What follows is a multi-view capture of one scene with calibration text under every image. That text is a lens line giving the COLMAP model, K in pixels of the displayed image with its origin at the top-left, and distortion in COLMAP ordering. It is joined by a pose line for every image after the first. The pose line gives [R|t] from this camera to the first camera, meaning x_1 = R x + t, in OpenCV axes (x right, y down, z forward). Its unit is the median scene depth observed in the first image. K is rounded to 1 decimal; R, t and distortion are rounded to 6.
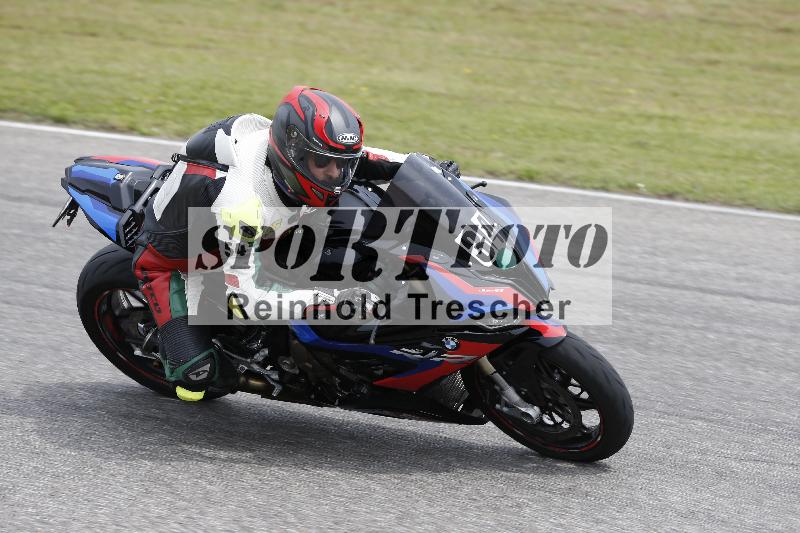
lens RADIAL K [[3518.9, 0, 400.6], [0, 3518.9, 264.2], [0, 0, 1]] dist [0.703540, 0.000000]
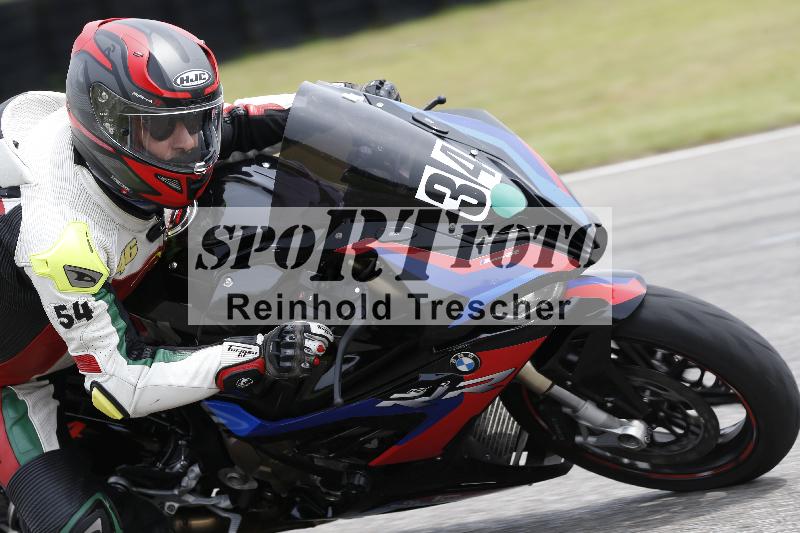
lens RADIAL K [[3518.9, 0, 404.1], [0, 3518.9, 273.6], [0, 0, 1]] dist [0.703540, 0.000000]
pose [[0.952946, -0.302389, -0.021310, 0.020766], [0.301526, 0.952773, -0.036139, 0.026137], [0.031232, 0.028013, 0.999120, 0.390644]]
